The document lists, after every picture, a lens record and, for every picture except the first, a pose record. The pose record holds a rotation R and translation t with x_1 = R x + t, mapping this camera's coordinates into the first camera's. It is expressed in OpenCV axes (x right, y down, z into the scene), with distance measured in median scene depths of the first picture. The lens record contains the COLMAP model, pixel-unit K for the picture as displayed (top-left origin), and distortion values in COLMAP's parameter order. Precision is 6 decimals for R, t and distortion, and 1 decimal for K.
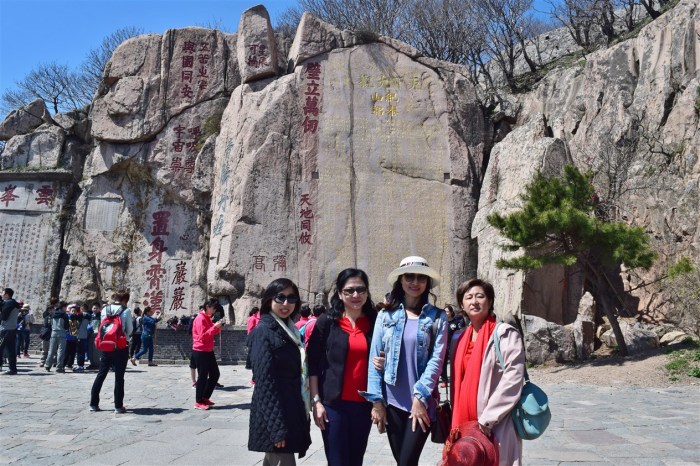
lens RADIAL K [[677.4, 0, 350.0], [0, 677.4, 233.0], [0, 0, 1]] dist [-0.115071, 0.023612]
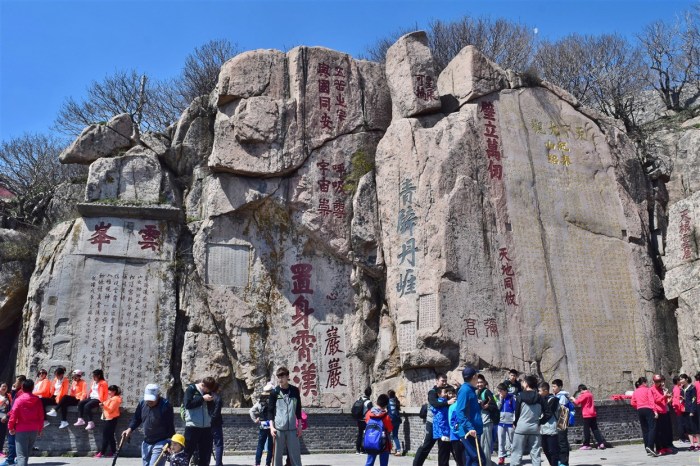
lens RADIAL K [[677.4, 0, 350.0], [0, 677.4, 233.0], [0, 0, 1]] dist [-0.115071, 0.023612]
pose [[0.962329, 0.036585, 0.269416, -0.457537], [-0.011273, 0.995422, -0.094906, 0.007483], [-0.271655, 0.088293, 0.958336, 0.206232]]
